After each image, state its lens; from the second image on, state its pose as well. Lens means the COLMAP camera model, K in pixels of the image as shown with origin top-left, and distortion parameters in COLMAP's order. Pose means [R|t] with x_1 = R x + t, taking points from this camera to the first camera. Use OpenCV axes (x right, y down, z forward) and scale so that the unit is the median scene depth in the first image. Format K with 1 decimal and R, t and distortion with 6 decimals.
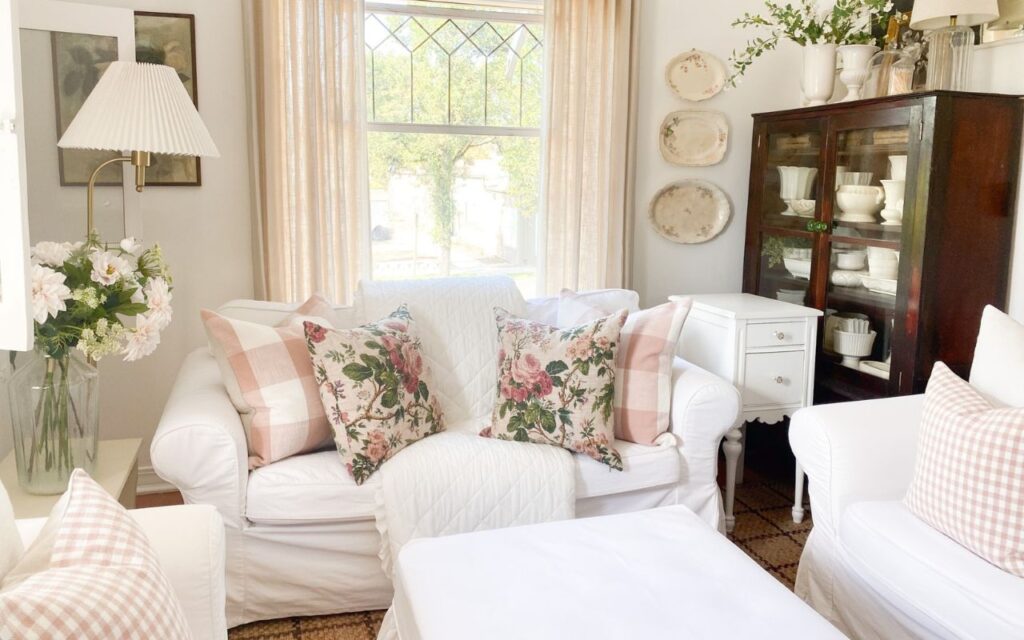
lens RADIAL K [[795.2, 0, 498.0], [0, 795.2, 260.6], [0, 0, 1]] dist [0.094293, -0.201780]
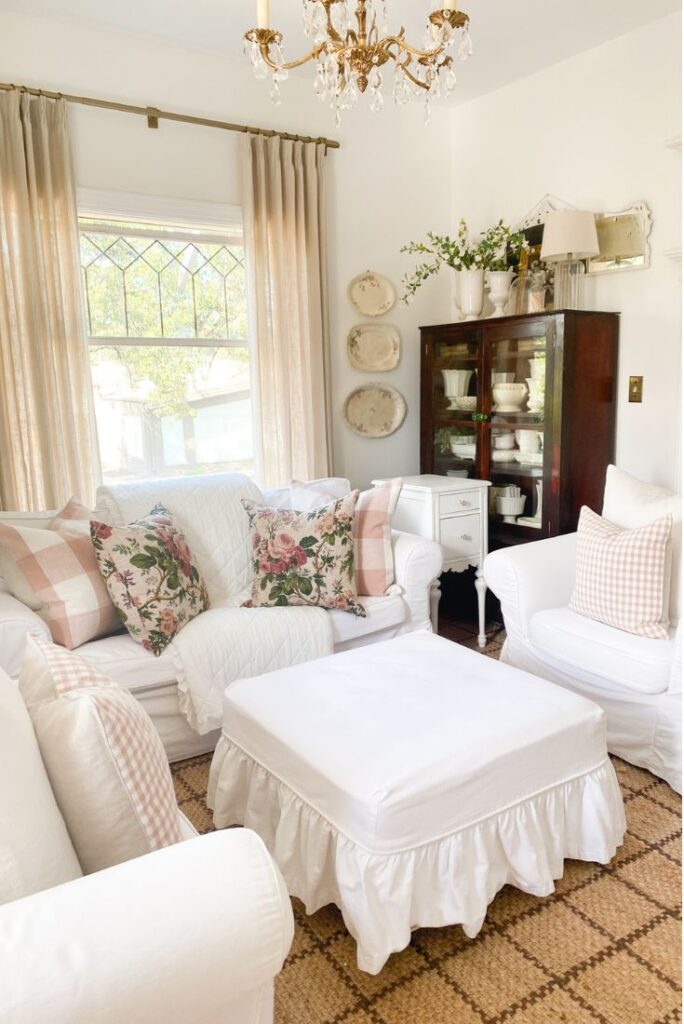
lens RADIAL K [[796.4, 0, 399.5], [0, 796.4, 509.1], [0, 0, 1]] dist [0.121015, -0.275526]
pose [[0.937347, -0.086783, 0.337416, -0.194101], [0.068869, 0.995524, 0.064728, 0.014474], [-0.341523, -0.037435, 0.939127, -0.181813]]
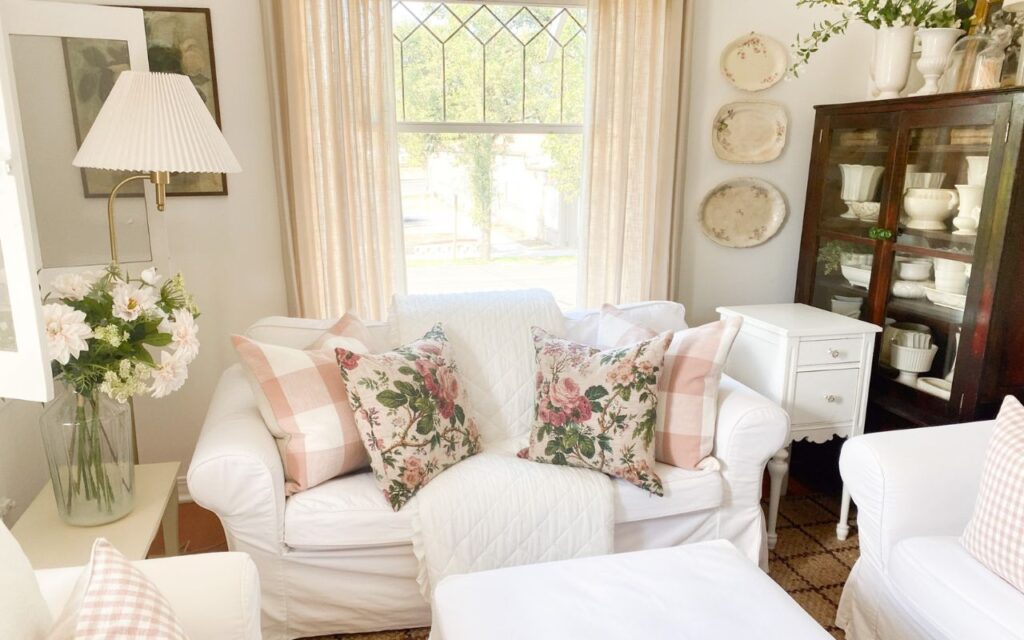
lens RADIAL K [[795.2, 0, 500.3], [0, 795.2, 355.4], [0, 0, 1]] dist [0.094781, -0.179351]
pose [[0.998775, 0.000346, -0.049487, 0.004840], [0.006818, 0.989478, 0.144523, -0.048622], [0.049016, -0.144683, 0.988263, 0.045186]]
